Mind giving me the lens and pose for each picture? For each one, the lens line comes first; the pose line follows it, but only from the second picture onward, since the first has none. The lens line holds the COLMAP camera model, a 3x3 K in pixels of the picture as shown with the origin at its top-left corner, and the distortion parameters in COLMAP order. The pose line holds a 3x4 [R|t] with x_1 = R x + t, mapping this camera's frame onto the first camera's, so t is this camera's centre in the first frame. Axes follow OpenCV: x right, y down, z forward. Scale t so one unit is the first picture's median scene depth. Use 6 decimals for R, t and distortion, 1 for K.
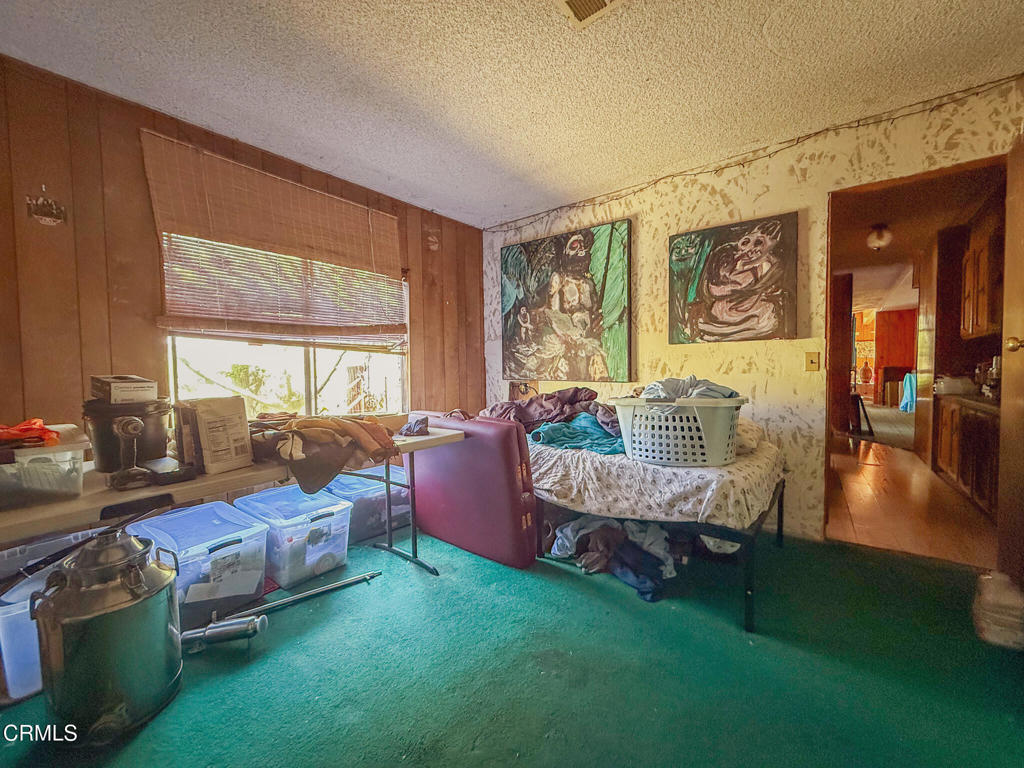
lens RADIAL K [[409.3, 0, 511.7], [0, 409.3, 381.3], [0, 0, 1]] dist [0.000280, 0.000099]
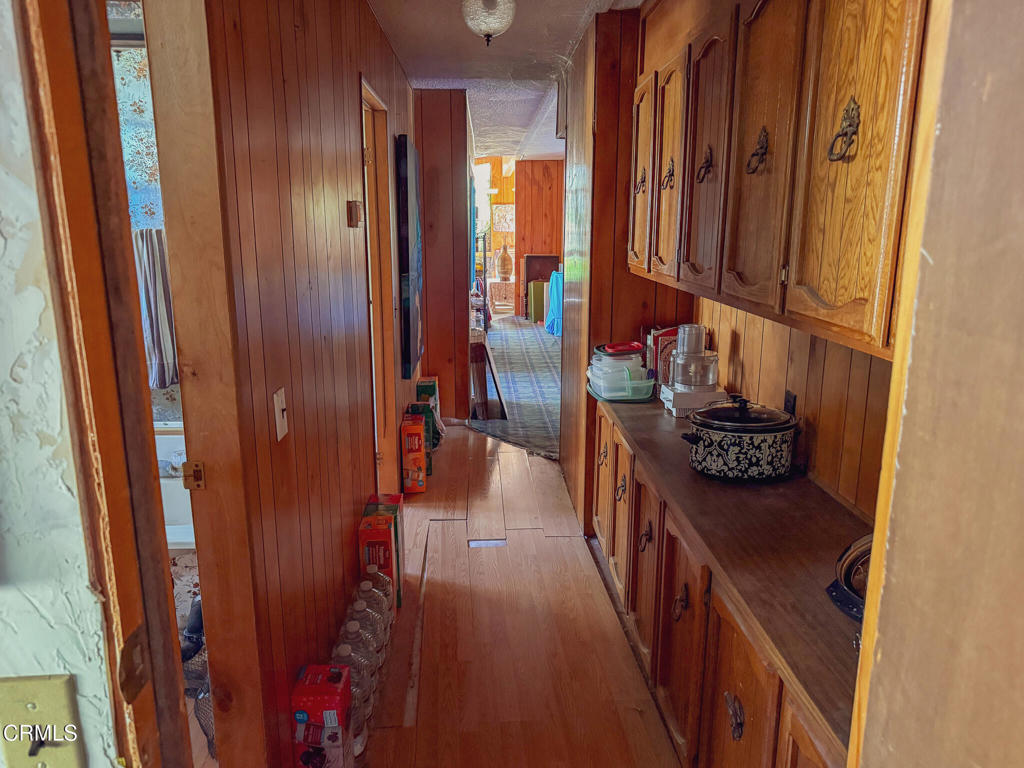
lens RADIAL K [[726.6, 0, 510.3], [0, 726.6, 382.6], [0, 0, 1]] dist [-0.001782, -0.001830]
pose [[0.761870, -0.135194, 0.633463, 0.281026], [0.014101, 0.981205, 0.192450, -0.087776], [-0.647576, -0.137689, 0.749458, 0.278926]]
